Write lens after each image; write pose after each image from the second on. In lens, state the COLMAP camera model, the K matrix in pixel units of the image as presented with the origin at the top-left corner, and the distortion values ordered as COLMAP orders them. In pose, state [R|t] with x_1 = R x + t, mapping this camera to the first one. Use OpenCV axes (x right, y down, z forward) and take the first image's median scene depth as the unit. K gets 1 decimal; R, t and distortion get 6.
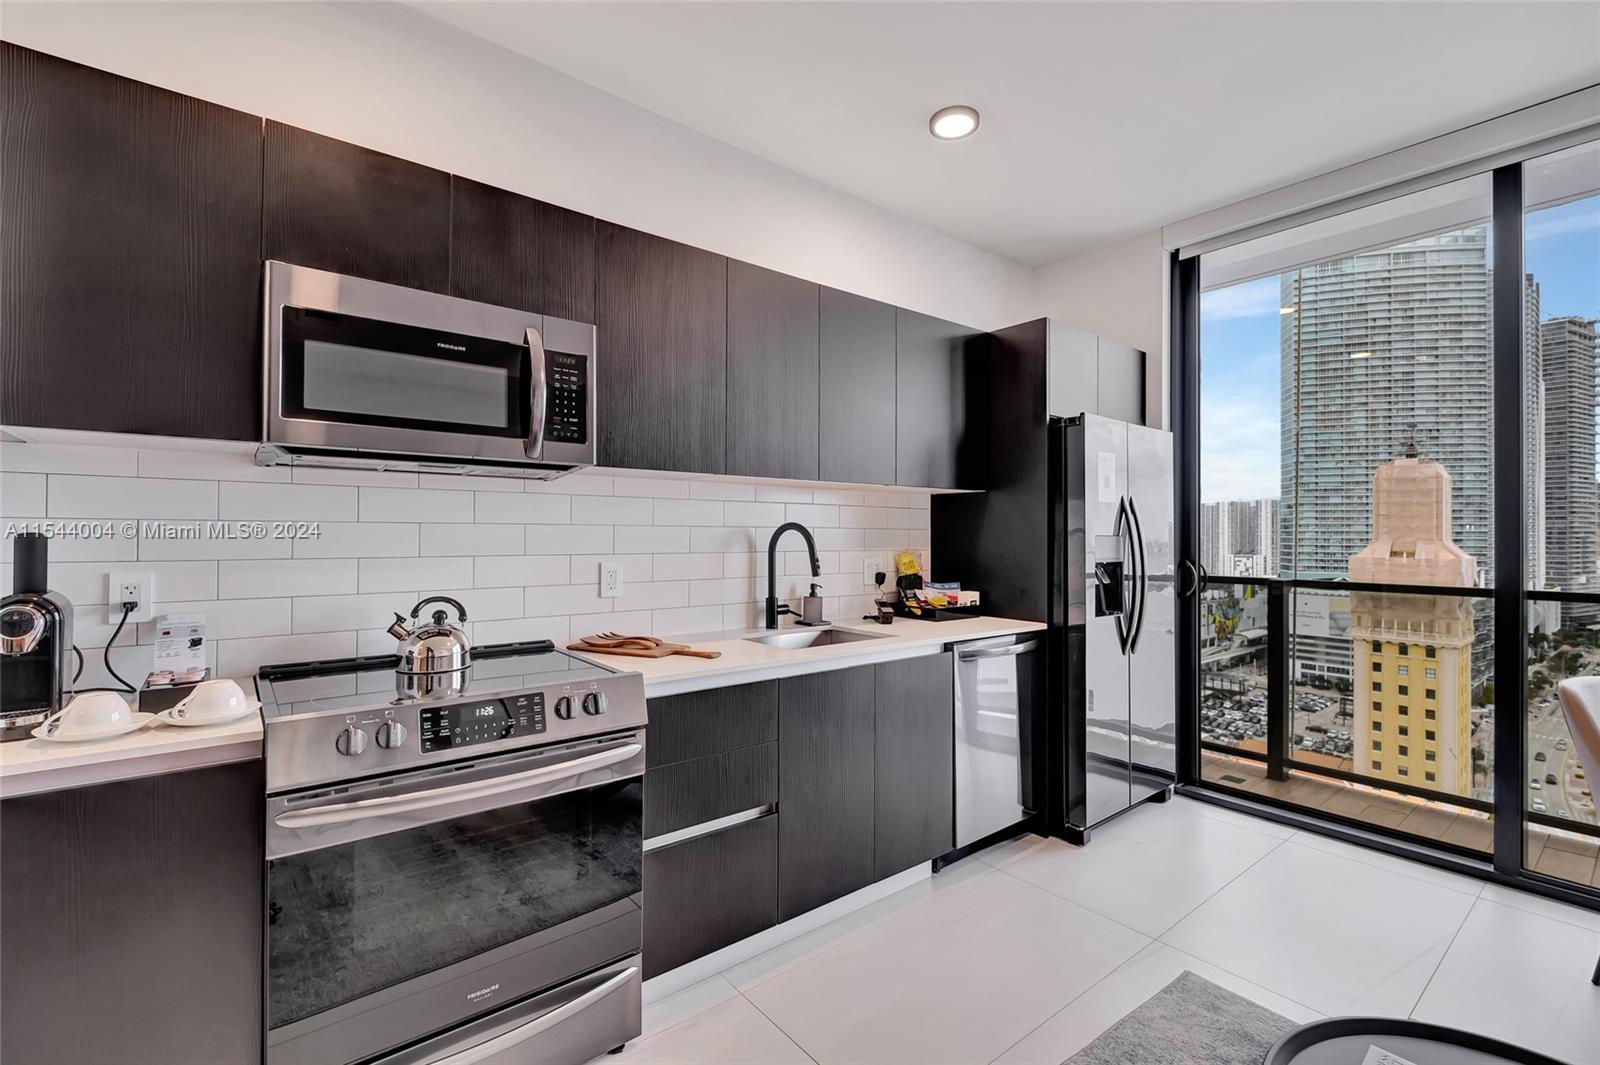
lens RADIAL K [[712.4, 0, 796.0], [0, 712.4, 526.0], [0, 0, 1]] dist [-0.002410, -0.000338]
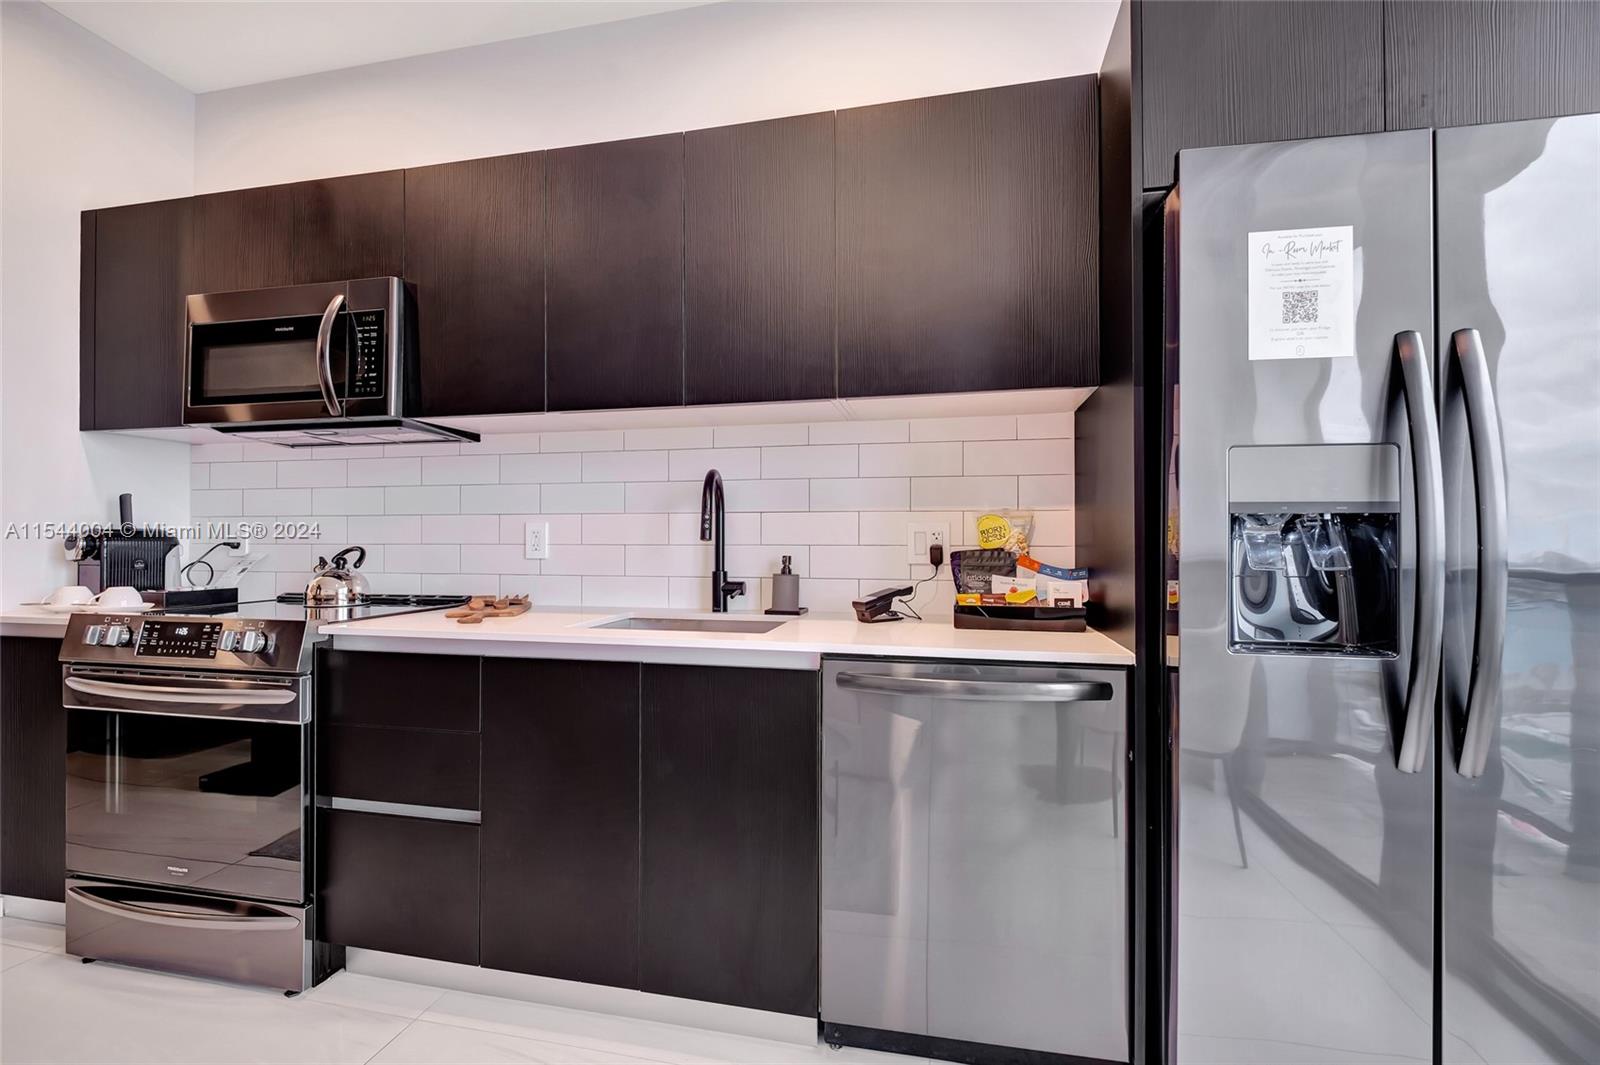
lens RADIAL K [[712.4, 0, 796.0], [0, 712.4, 526.0], [0, 0, 1]] dist [-0.002410, -0.000338]
pose [[0.623716, -0.021711, -0.781349, 0.326589], [0.010515, 0.999757, -0.019386, 0.036337], [0.781580, 0.003875, 0.623793, 0.314895]]
